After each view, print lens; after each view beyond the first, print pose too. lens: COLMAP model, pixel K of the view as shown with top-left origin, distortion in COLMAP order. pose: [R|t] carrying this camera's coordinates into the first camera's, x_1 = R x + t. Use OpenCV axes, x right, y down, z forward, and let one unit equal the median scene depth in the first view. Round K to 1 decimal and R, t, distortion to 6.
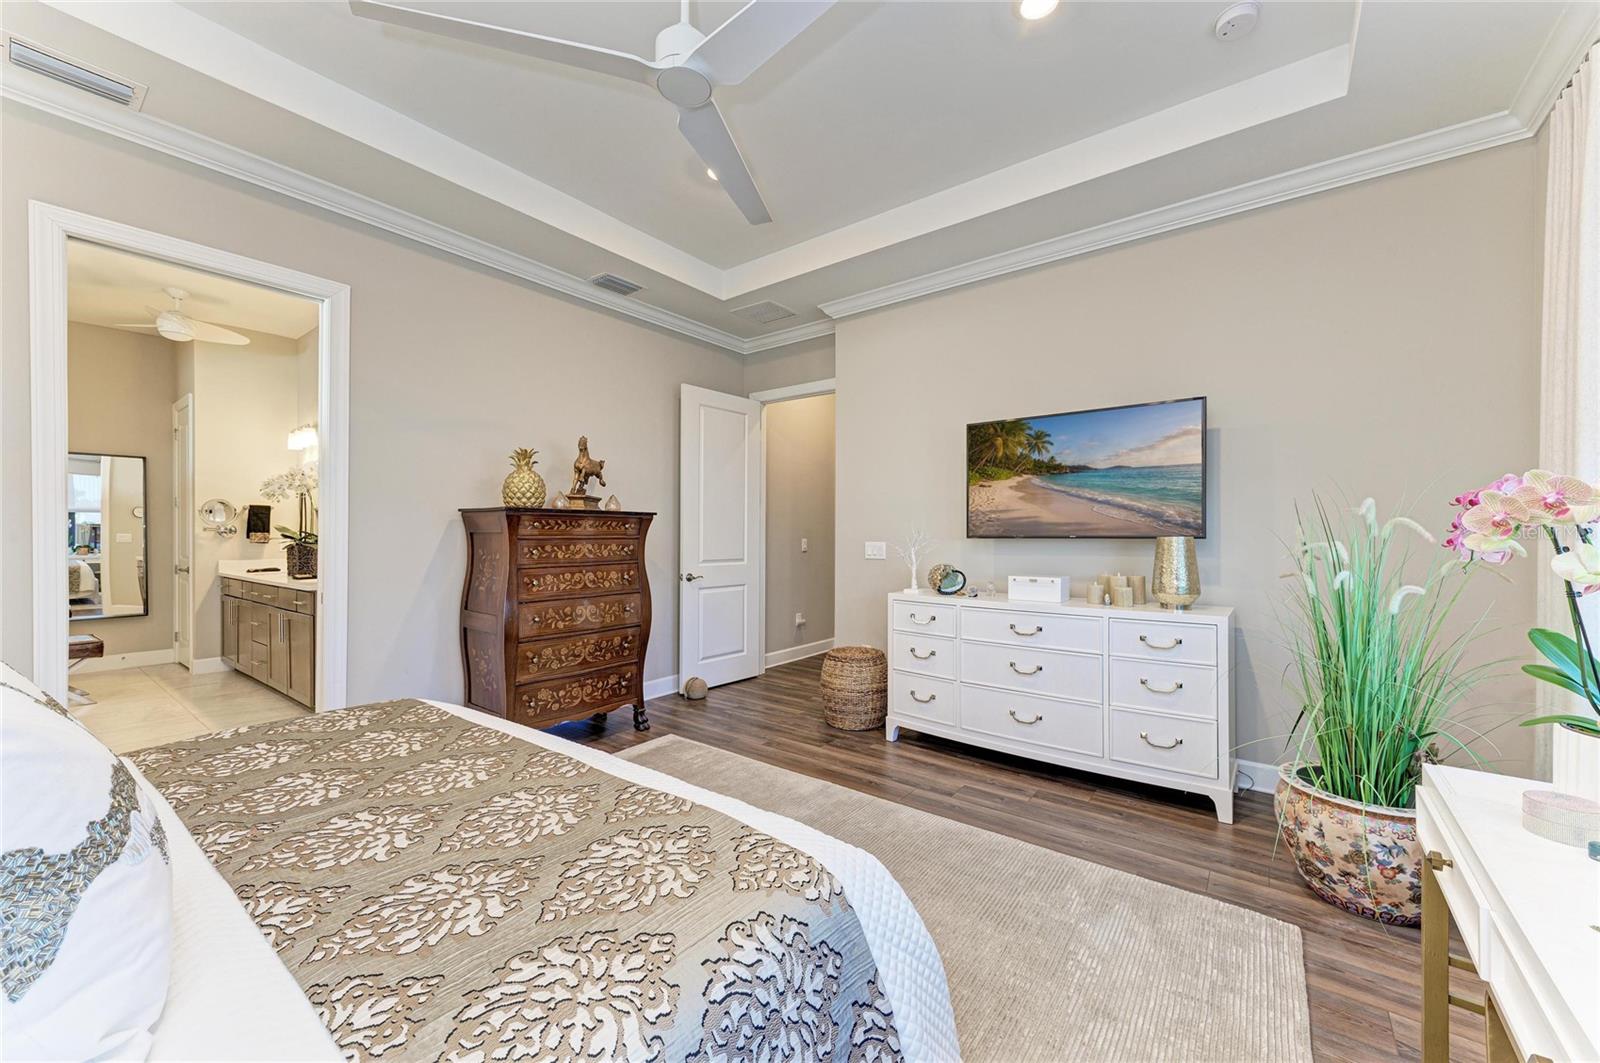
lens RADIAL K [[615.9, 0, 795.0], [0, 615.9, 532.5], [0, 0, 1]] dist [0.038258, -0.008325]
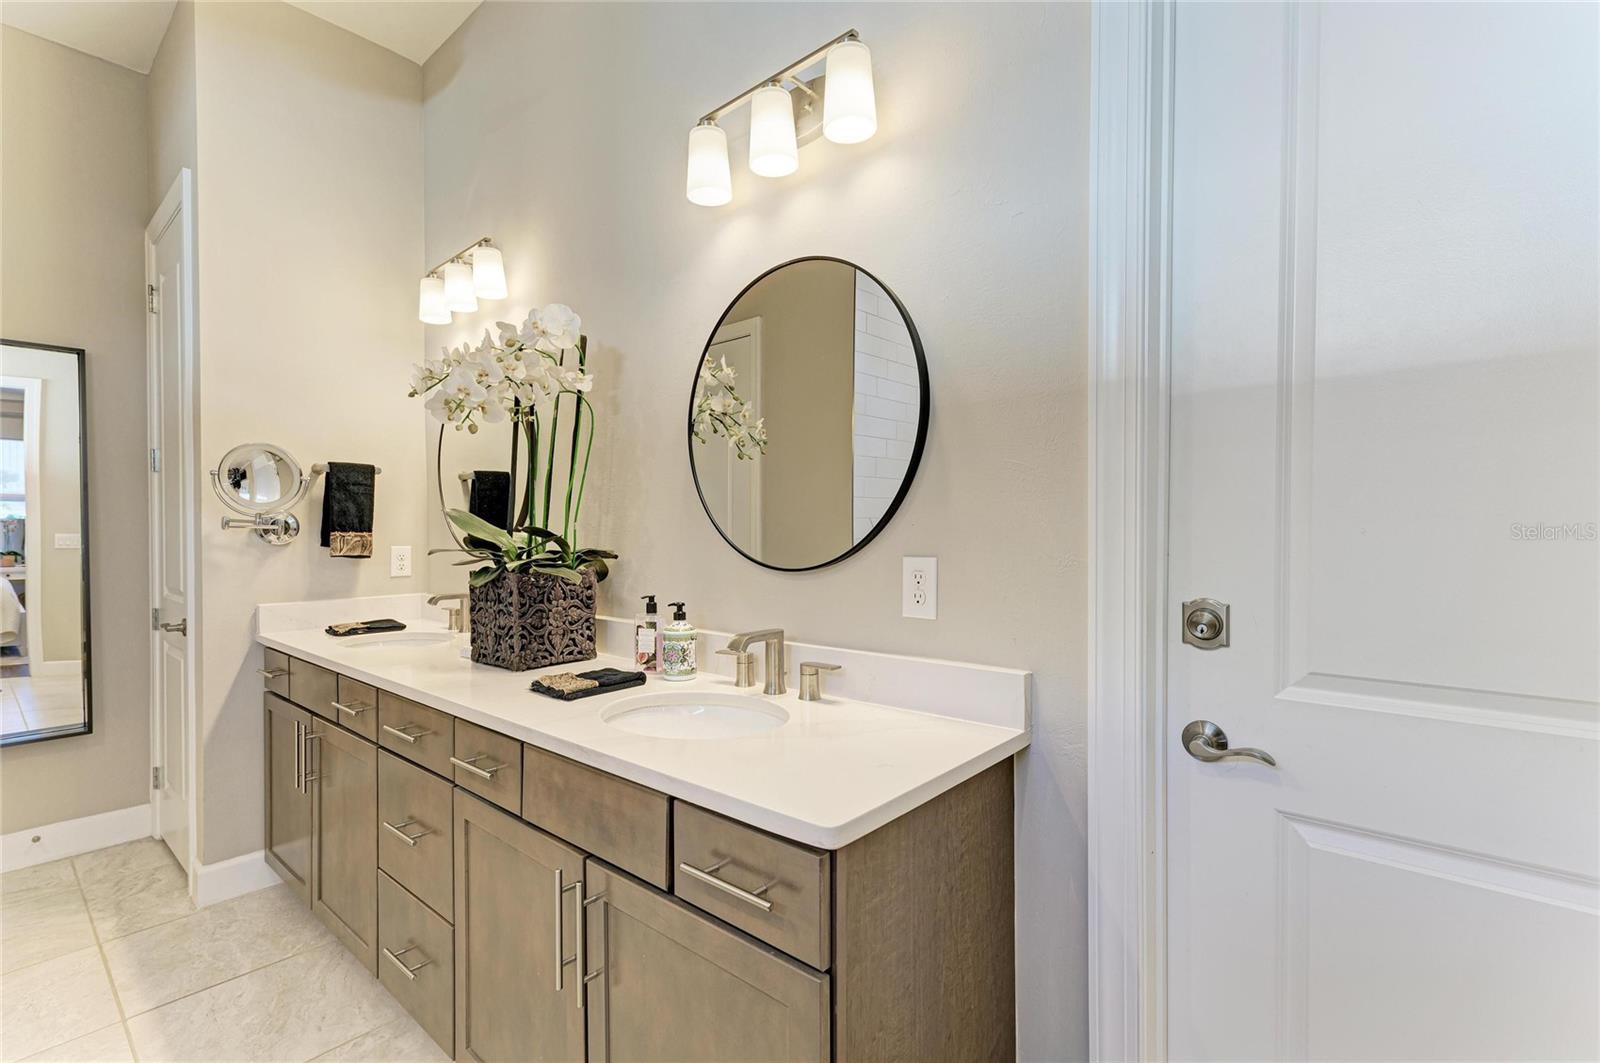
lens RADIAL K [[736.3, 0, 800.0], [0, 736.3, 531.5], [0, 0, 1]] dist [0.003640, 0.000406]
pose [[0.999255, -0.003076, -0.038460, -0.553993], [0.003148, 0.999993, 0.001813, -0.000109], [0.038454, -0.001933, 0.999259, 0.552463]]
